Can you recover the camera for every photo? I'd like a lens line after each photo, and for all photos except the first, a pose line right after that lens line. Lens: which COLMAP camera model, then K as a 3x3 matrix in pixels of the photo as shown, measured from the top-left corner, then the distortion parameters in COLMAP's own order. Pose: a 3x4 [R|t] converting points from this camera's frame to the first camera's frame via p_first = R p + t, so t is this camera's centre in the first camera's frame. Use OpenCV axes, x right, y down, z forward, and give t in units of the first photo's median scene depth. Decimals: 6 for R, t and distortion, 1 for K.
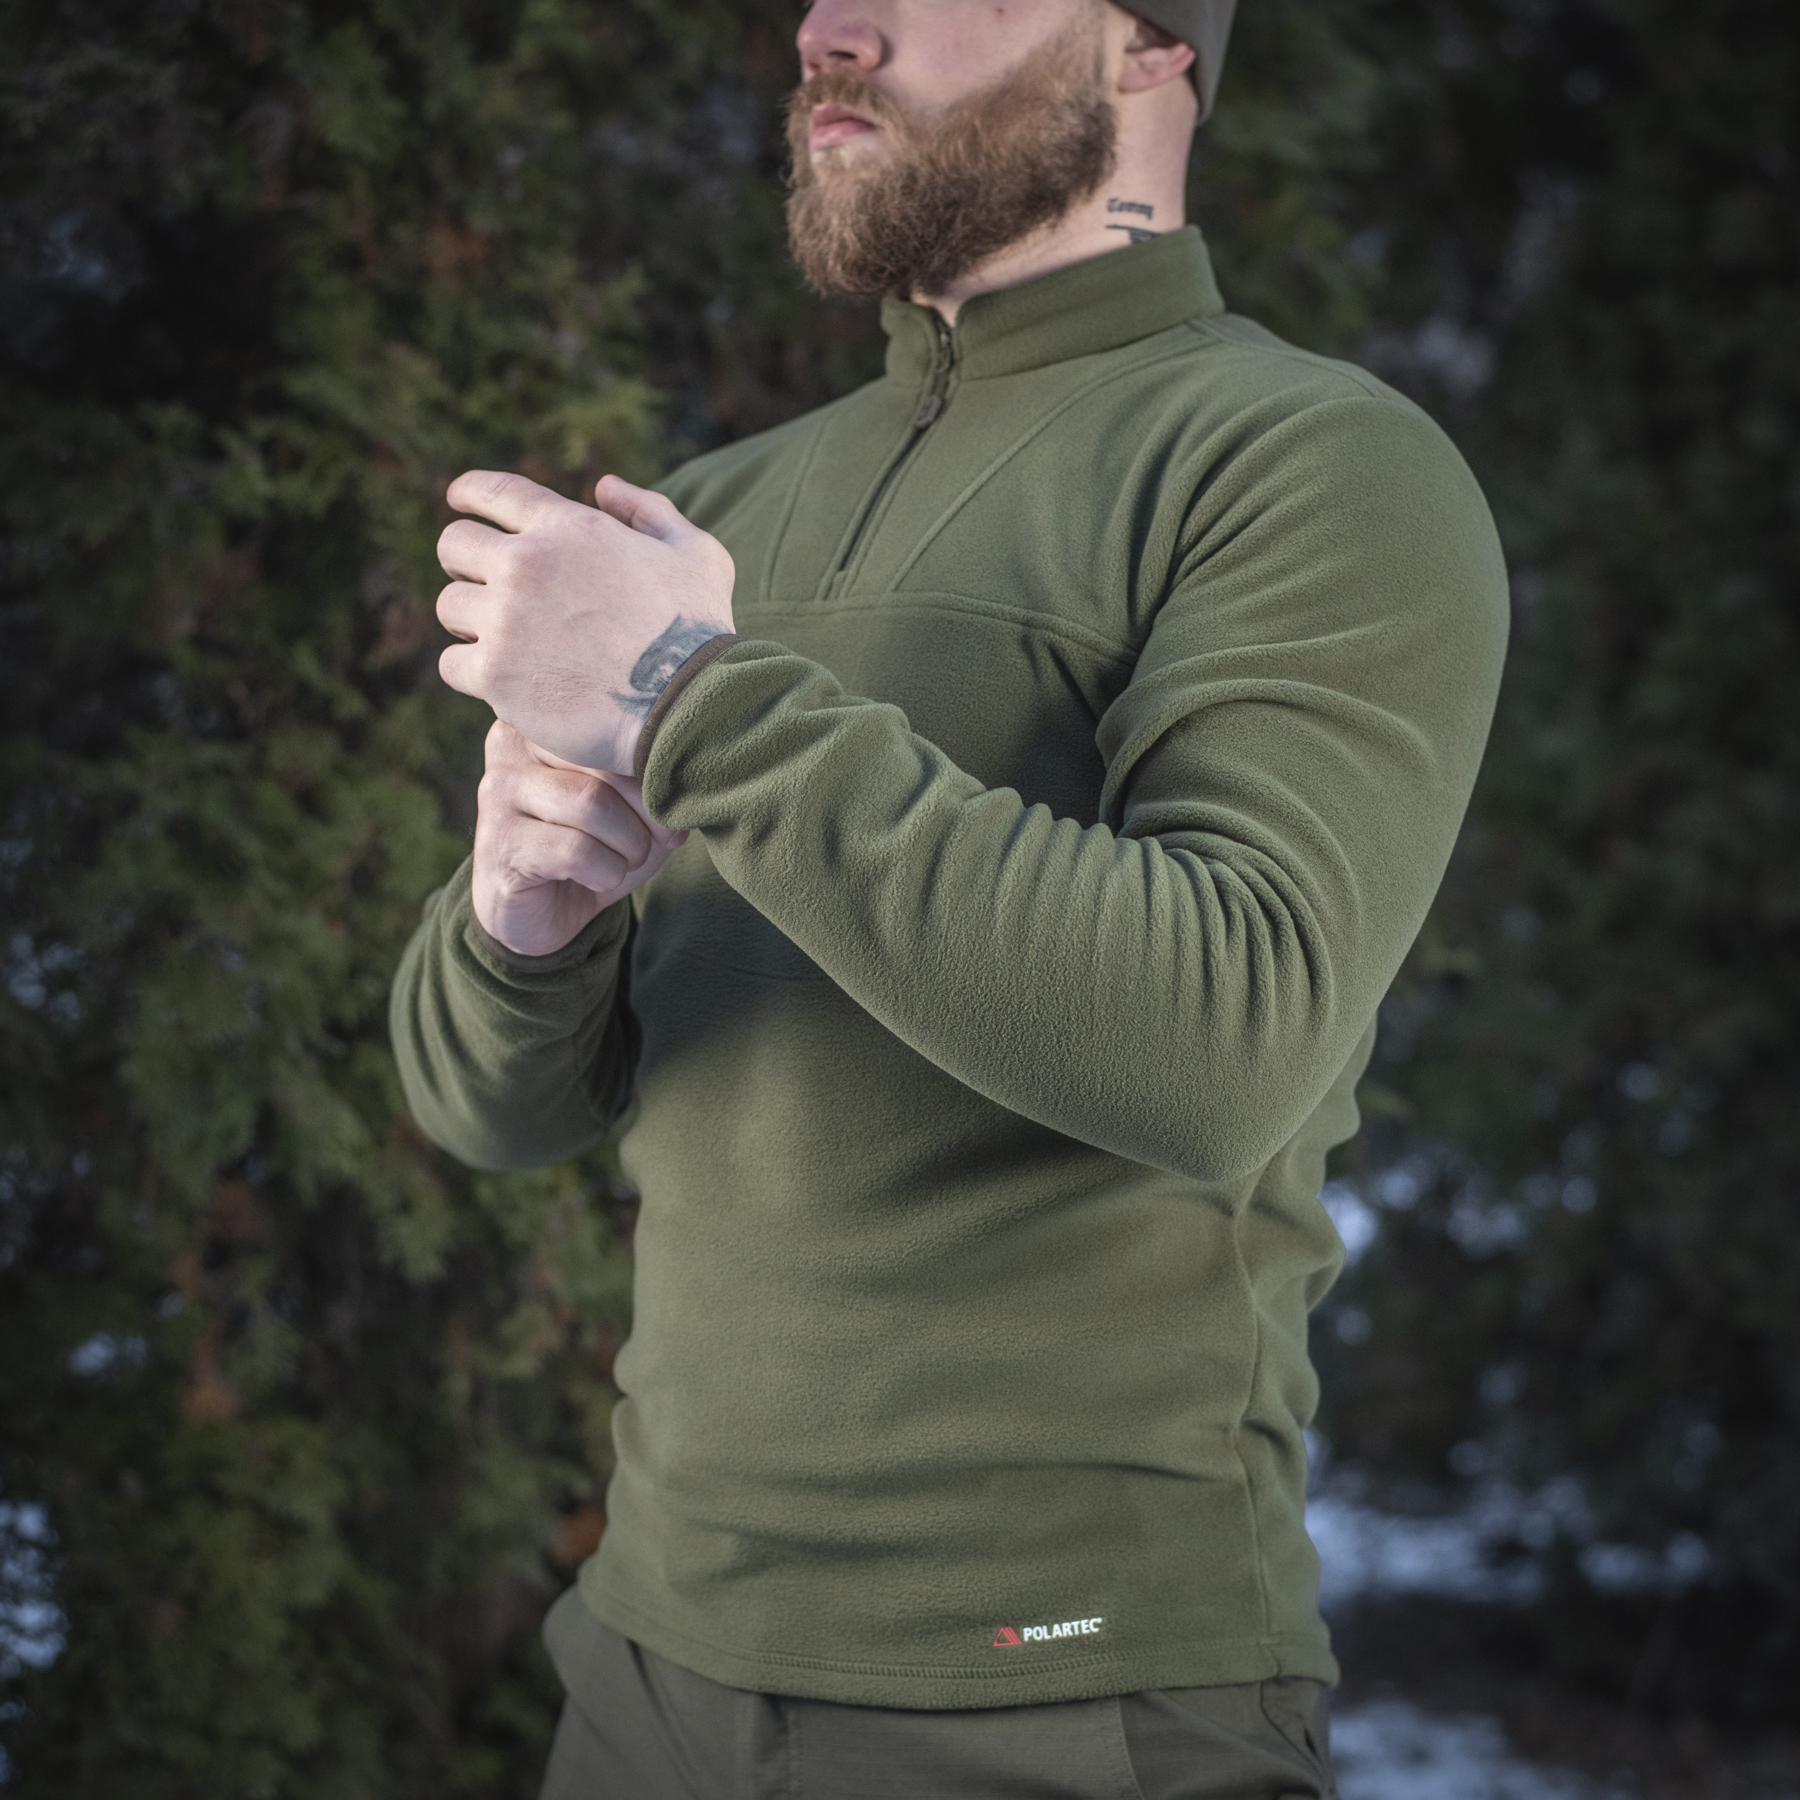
lens RADIAL K [[3997.2, 0, 900.0], [0, 3997.2, 900.0], [0, 0, 1]] dist [-0.391279, 2.657353]
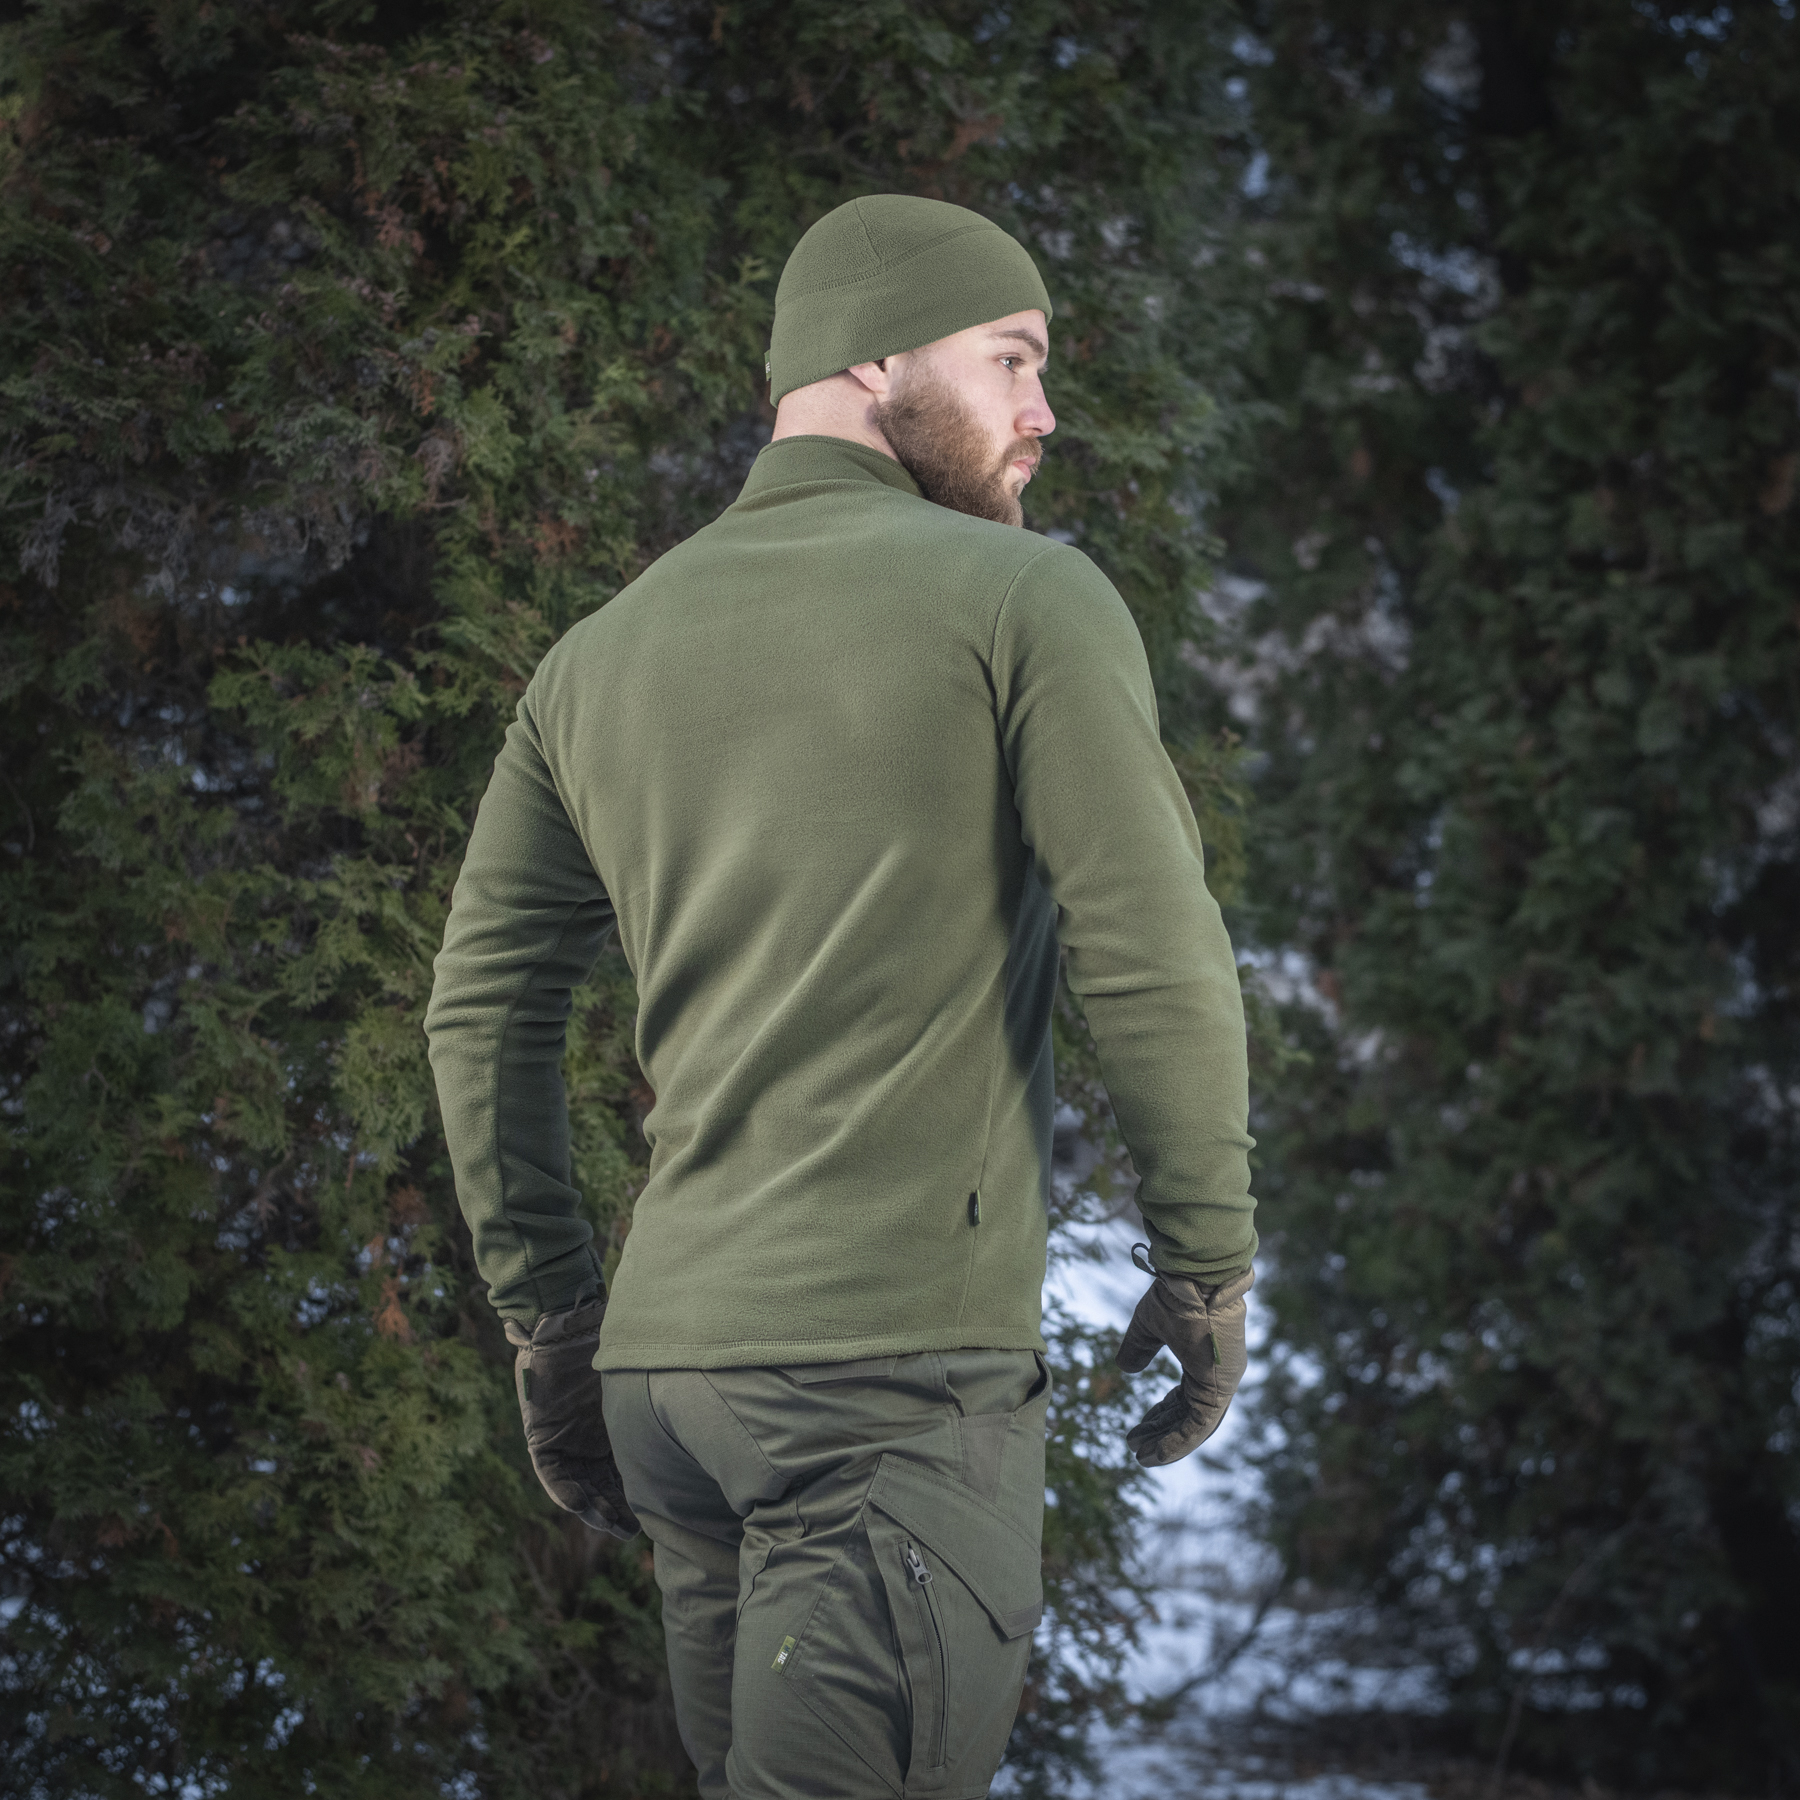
lens RADIAL K [[3997.2, 0, 900.0], [0, 3997.2, 900.0], [0, 0, 1]] dist [-0.391279, 2.657353]
pose [[0.999722, -0.019480, -0.013291, 0.032542], [0.018306, 0.996353, -0.083336, 0.094748], [0.014865, 0.083069, 0.996433, -0.454505]]
